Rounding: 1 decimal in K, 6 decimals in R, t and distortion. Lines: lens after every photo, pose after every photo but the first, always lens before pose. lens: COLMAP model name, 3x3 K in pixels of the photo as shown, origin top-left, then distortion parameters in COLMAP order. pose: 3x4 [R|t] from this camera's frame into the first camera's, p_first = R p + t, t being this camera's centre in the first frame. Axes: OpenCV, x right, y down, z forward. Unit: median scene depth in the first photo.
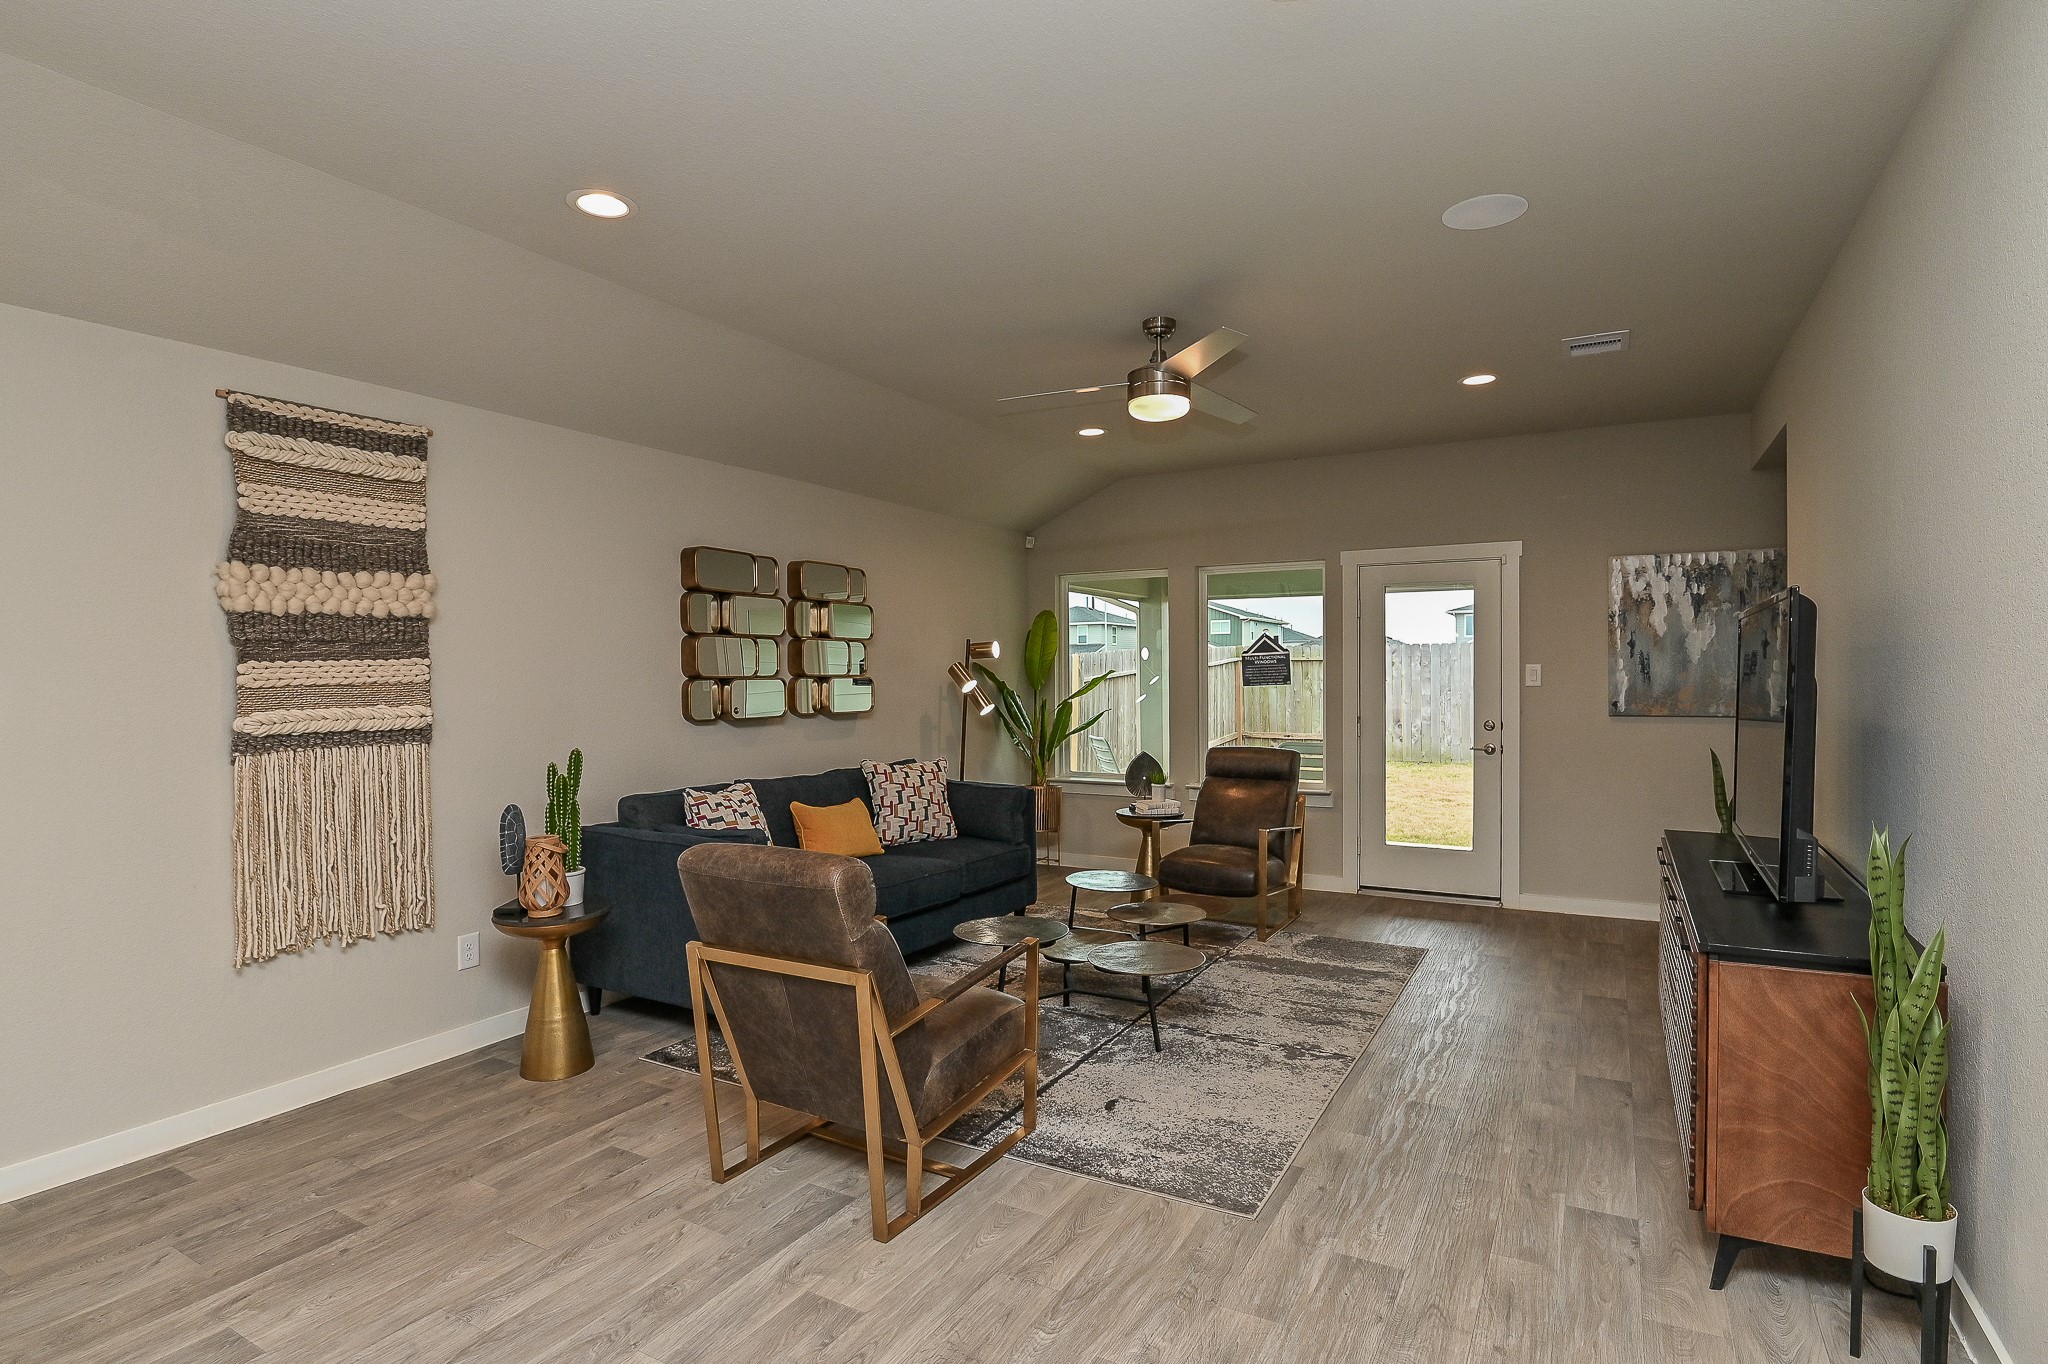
lens RADIAL K [[1029.7, 0, 1024.0], [0, 1029.7, 682.0], [0, 0, 1]] dist [-0.001213, -0.017326]
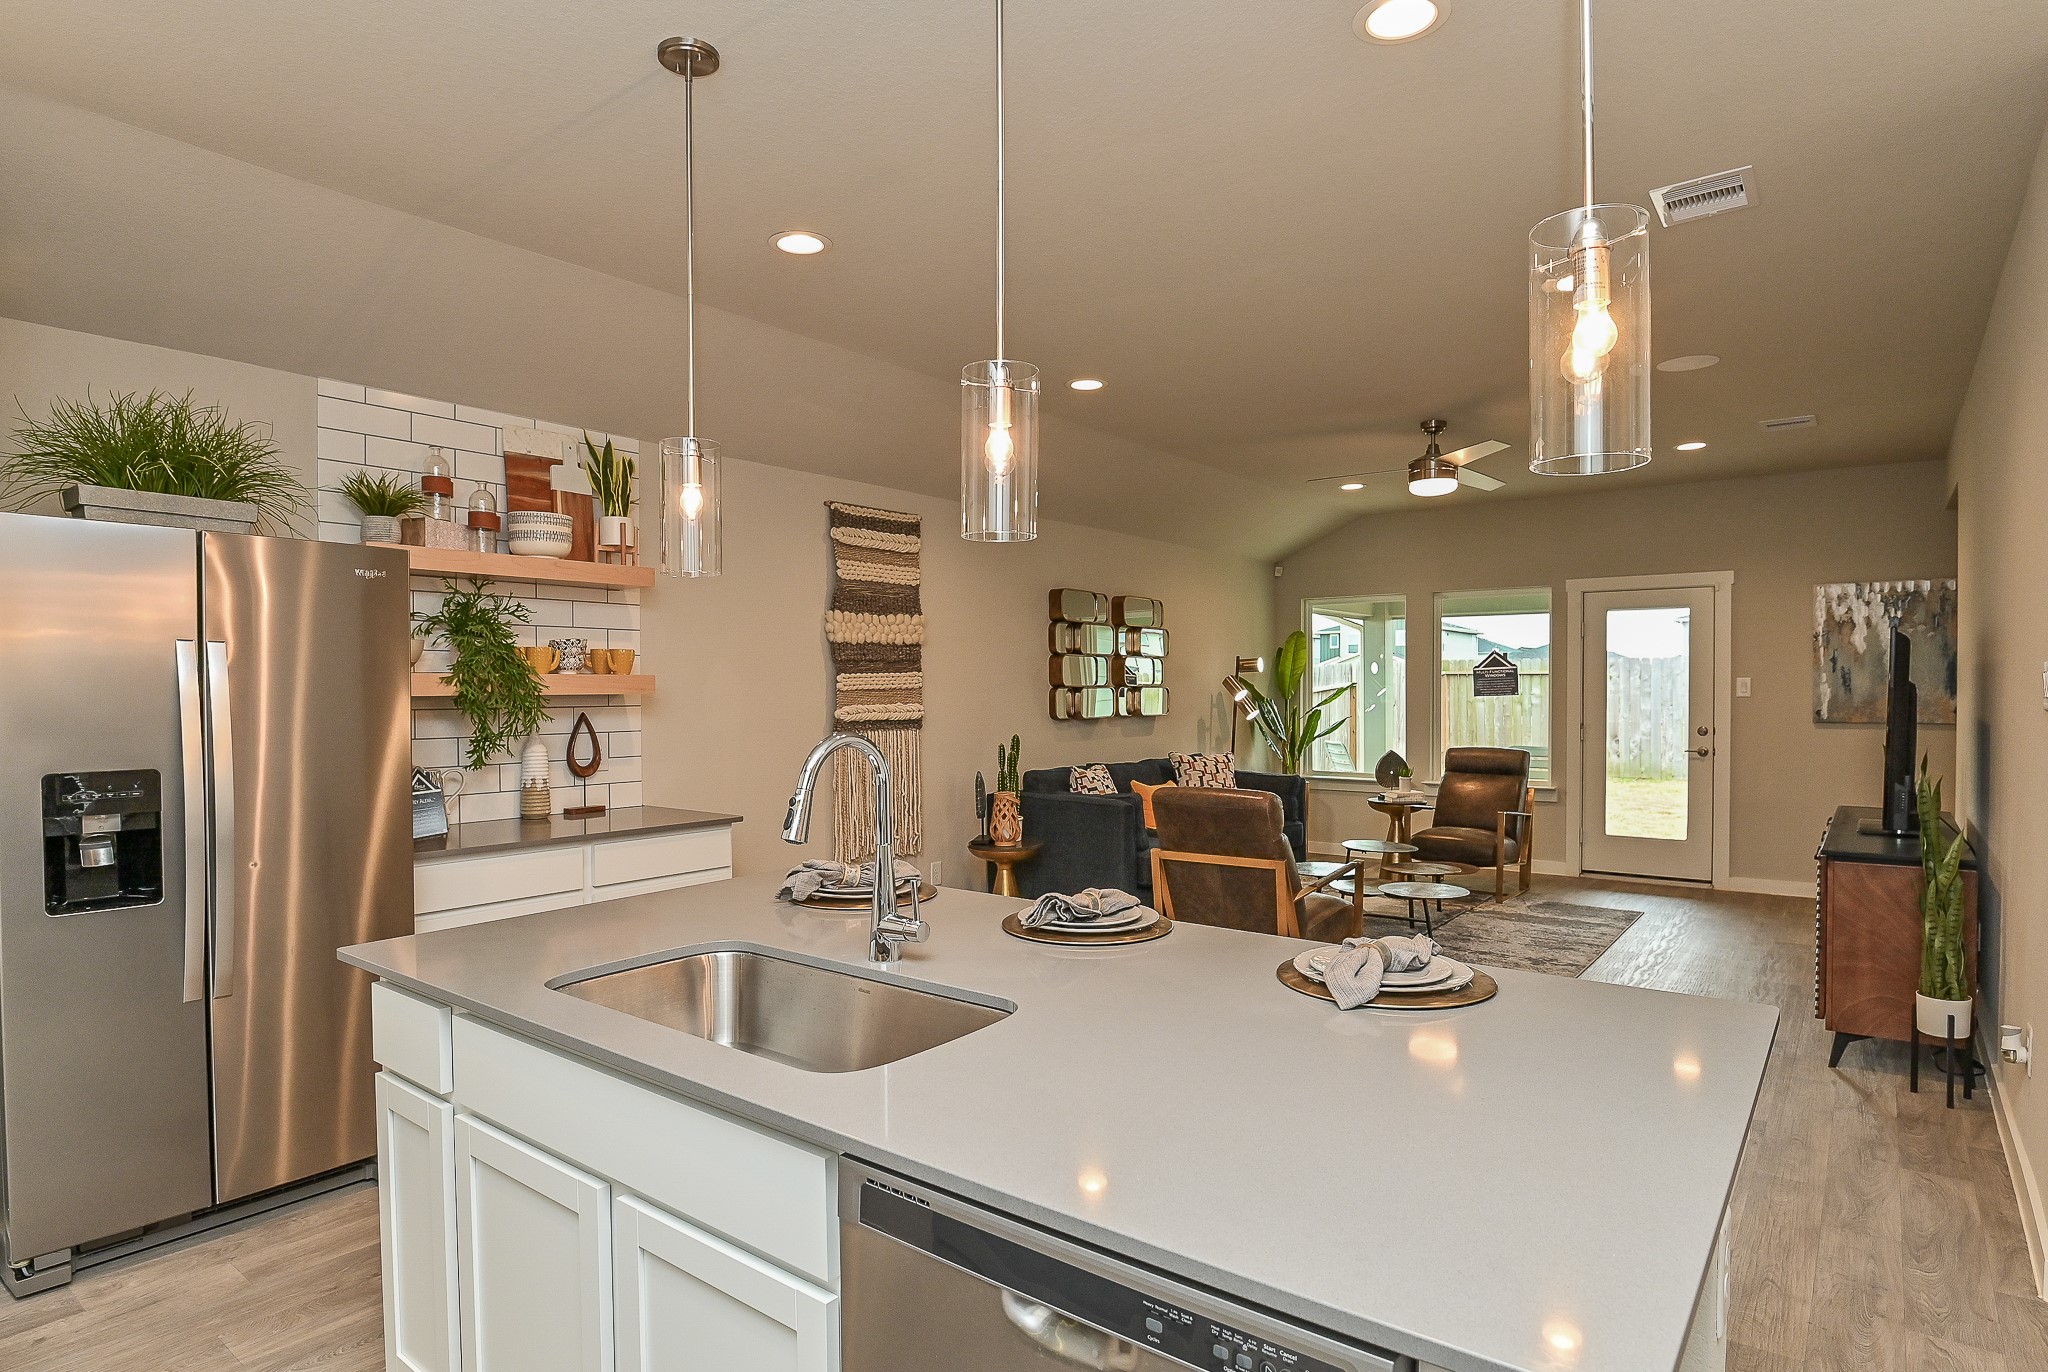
lens RADIAL K [[1095.7, 0, 1023.3], [0, 1095.7, 700.2], [0, 0, 1]] dist [0.000619, -0.017101]
pose [[0.989371, 0.004953, -0.145327, -0.140472], [-0.004458, 0.999983, 0.003727, 0.007638], [0.145343, -0.003039, 0.989377, -0.369244]]
